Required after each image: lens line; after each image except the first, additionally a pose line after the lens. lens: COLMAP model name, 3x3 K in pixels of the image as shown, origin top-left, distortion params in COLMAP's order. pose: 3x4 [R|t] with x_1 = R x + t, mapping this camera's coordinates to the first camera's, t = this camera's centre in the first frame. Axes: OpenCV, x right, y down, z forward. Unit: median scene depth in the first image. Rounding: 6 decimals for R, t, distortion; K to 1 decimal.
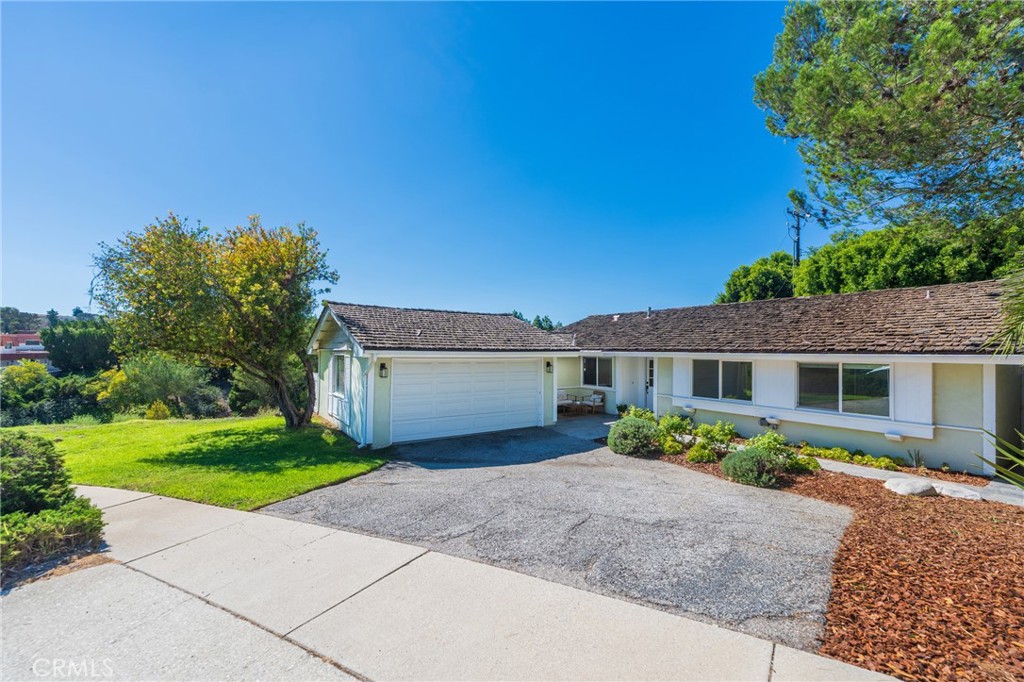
lens RADIAL K [[414.8, 0, 502.7], [0, 414.8, 341.0], [0, 0, 1]] dist [-0.001188, -0.000323]
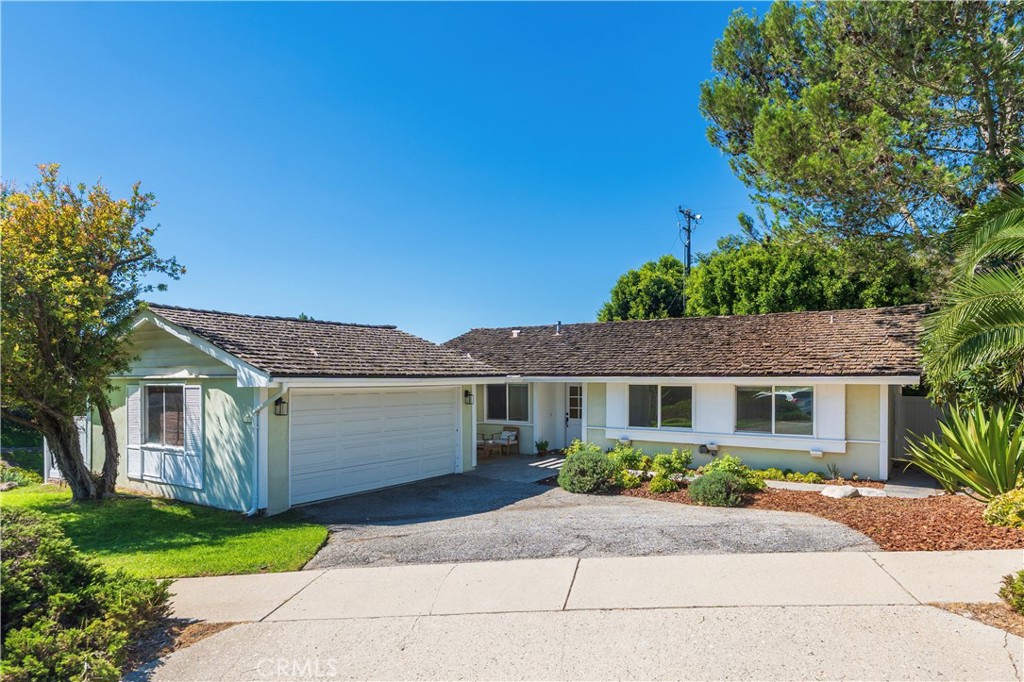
lens RADIAL K [[628.5, 0, 512.7], [0, 628.5, 370.4], [0, 0, 1]] dist [0.000393, 0.000265]
pose [[0.921877, -0.005306, 0.387447, -0.297956], [-0.000719, 0.999881, 0.015406, -0.006277], [-0.387482, -0.014481, 0.921763, -0.140207]]
